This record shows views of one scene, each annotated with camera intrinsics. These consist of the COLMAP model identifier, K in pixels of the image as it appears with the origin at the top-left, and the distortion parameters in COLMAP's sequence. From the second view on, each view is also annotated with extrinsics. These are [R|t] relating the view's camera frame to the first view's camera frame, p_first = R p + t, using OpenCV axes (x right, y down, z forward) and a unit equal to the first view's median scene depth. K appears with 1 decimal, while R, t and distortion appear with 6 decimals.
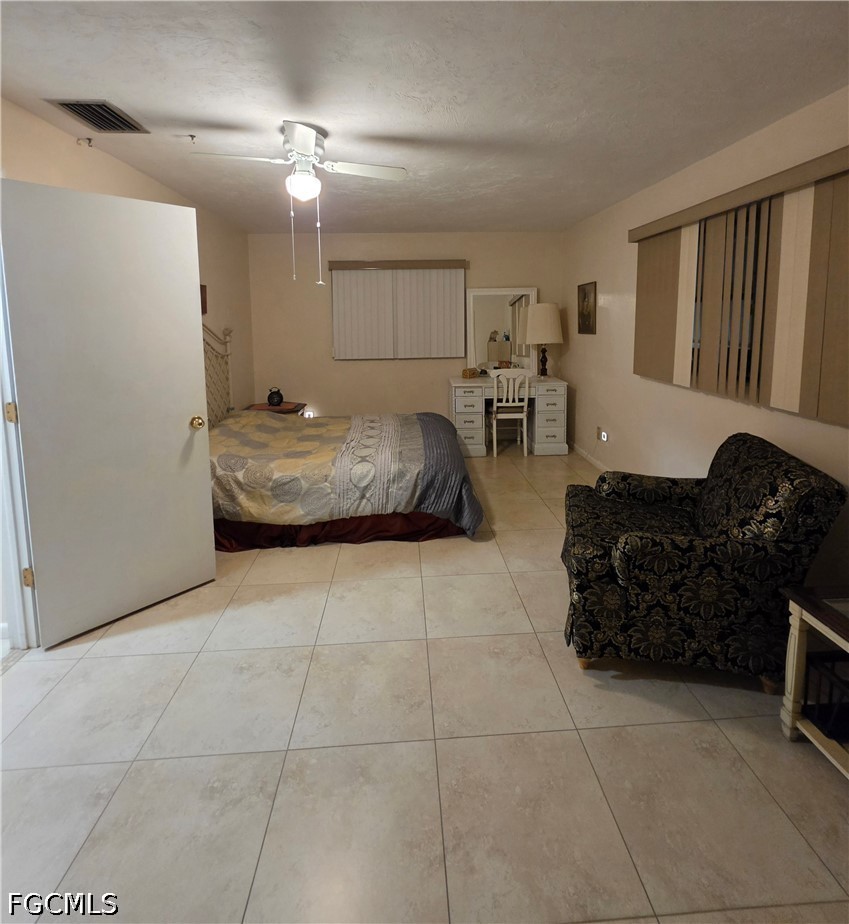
lens RADIAL K [[456.0, 0, 426.6], [0, 456.0, 365.2], [0, 0, 1]] dist [-0.005218, -0.000782]
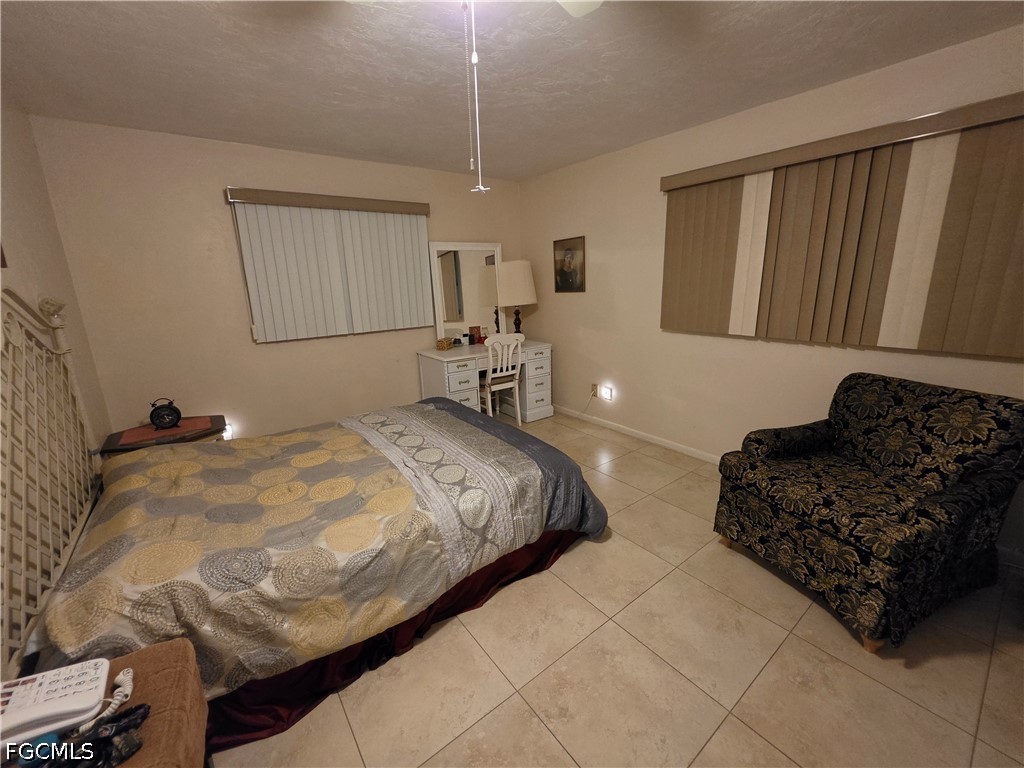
lens RADIAL K [[412.1, 0, 512.5], [0, 412.1, 383.0], [0, 0, 1]] dist [-0.010939, 0.003305]
pose [[0.826316, -0.147265, 0.543613, -0.254066], [0.075932, 0.985527, 0.151560, -0.019322], [-0.558065, -0.083959, 0.825539, 0.312452]]
